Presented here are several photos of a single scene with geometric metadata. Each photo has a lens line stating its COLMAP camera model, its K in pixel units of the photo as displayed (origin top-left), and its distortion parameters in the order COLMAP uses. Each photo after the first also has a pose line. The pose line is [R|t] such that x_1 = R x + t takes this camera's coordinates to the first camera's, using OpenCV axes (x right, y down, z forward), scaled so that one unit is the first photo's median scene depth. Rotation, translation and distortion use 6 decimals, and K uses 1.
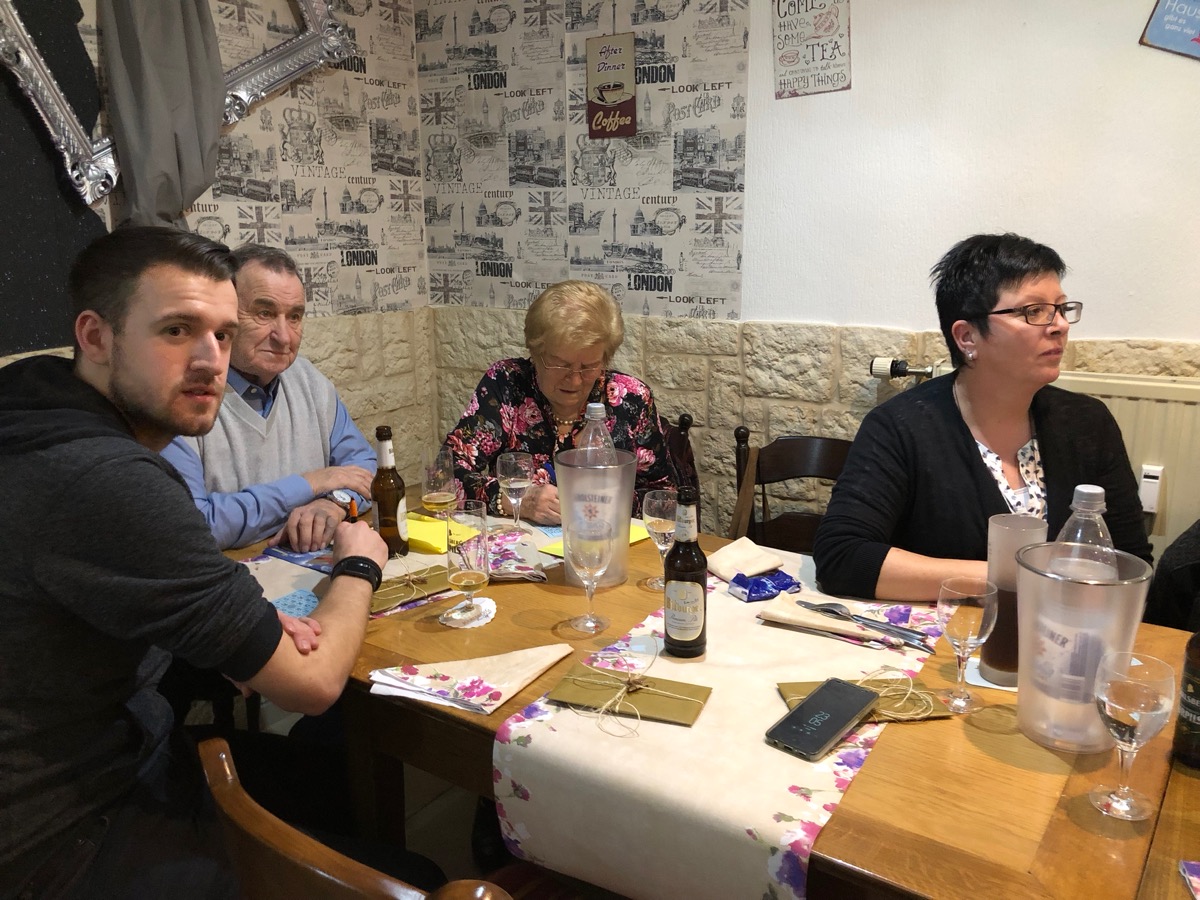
lens RADIAL K [[976.8, 0, 603.7], [0, 976.8, 440.1], [0, 0, 1]] dist [0.024812, -0.012959]
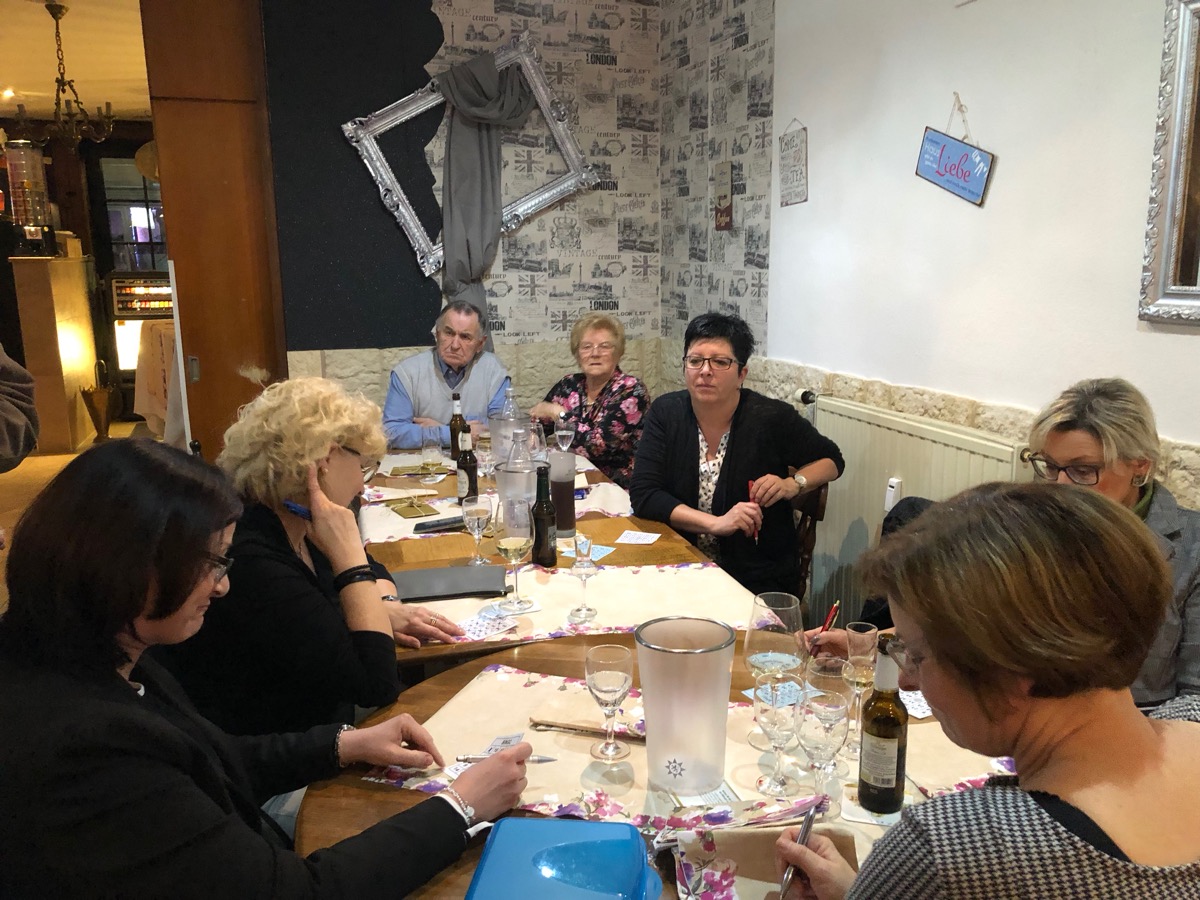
lens RADIAL K [[976.8, 0, 623.6], [0, 976.8, 458.5], [0, 0, 1]] dist [0.024812, -0.012959]
pose [[0.780155, 0.128386, -0.612271, 0.864088], [-0.135632, 0.990148, 0.034801, 0.001646], [0.610707, 0.055893, 0.789882, -0.247647]]
